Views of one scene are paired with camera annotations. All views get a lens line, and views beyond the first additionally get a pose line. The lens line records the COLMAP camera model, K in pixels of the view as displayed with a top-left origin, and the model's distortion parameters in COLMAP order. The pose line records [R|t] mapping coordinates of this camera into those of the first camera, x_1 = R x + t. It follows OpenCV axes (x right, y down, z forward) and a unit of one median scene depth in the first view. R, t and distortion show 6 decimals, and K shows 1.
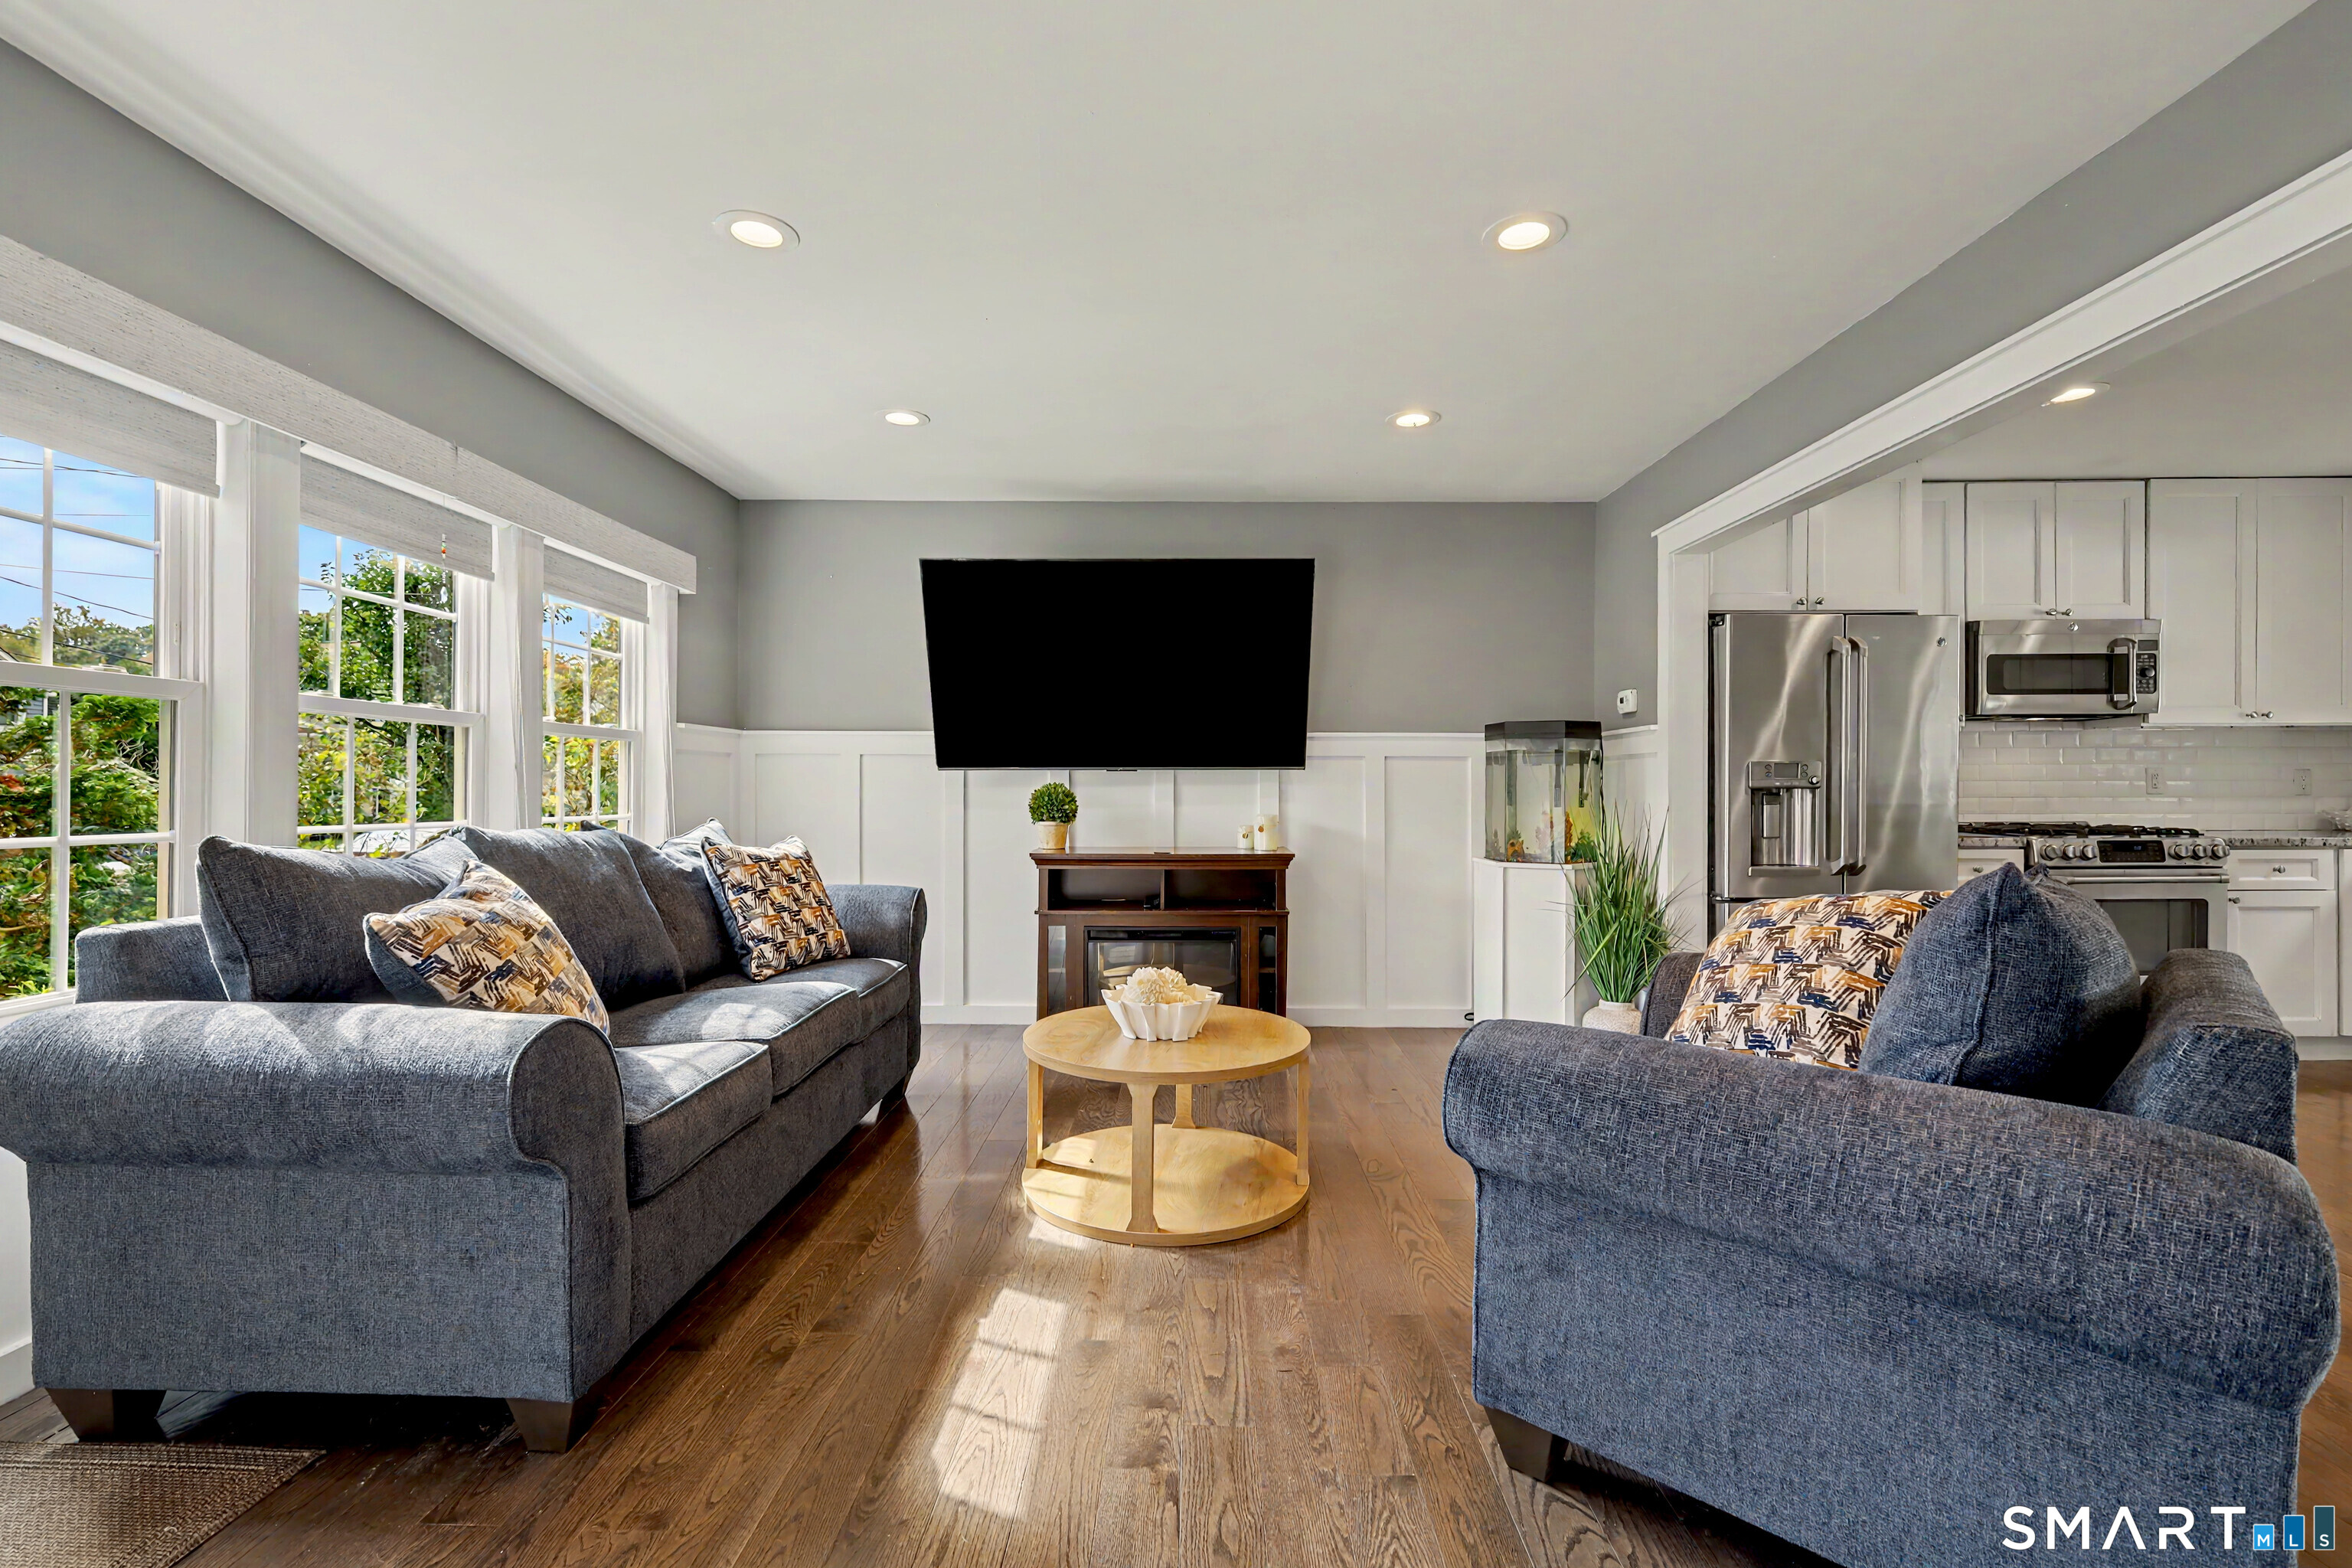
lens RADIAL K [[1036.5, 0, 1174.0], [0, 1036.5, 785.7], [0, 0, 1]] dist [-0.000142, 0.000276]
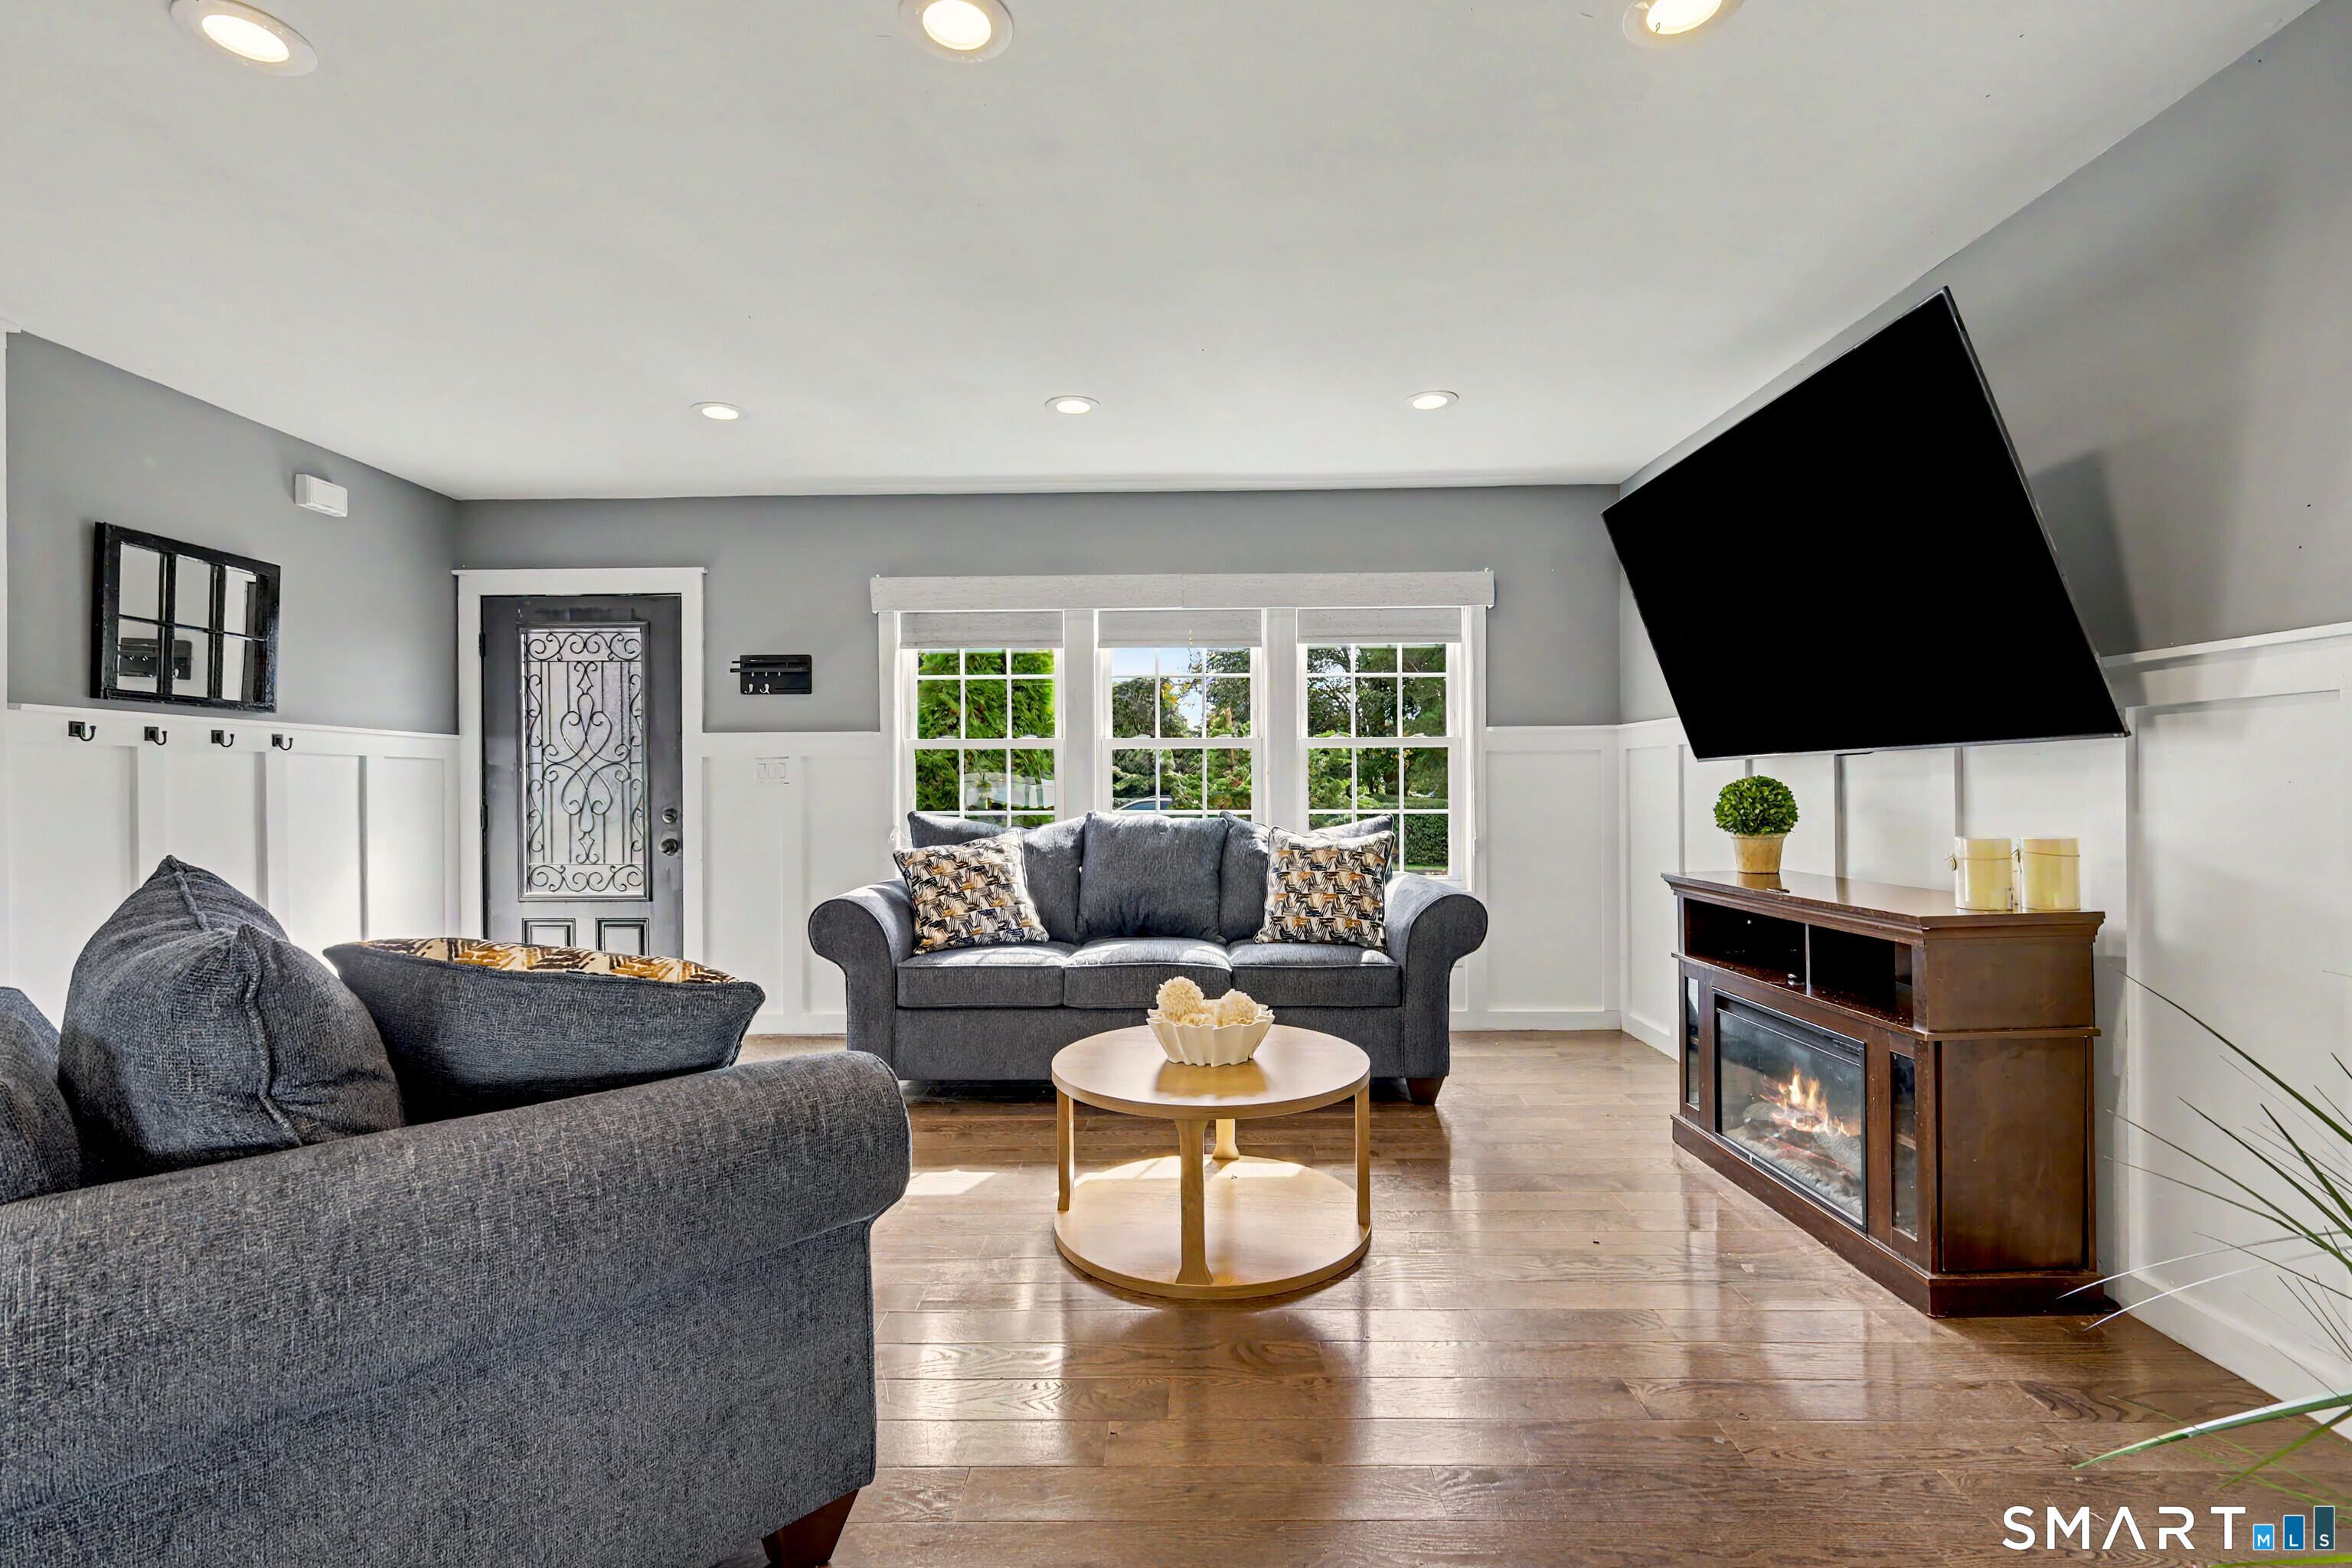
lens RADIAL K [[1036.5, 0, 1170.5], [0, 1036.5, 787.8], [0, 0, 1]] dist [-0.000142, 0.000276]
pose [[-0.006854, -0.004776, -0.999965, 0.573098], [0.009080, 0.999947, -0.004838, 0.004983], [0.999935, -0.009113, -0.006810, 0.621239]]
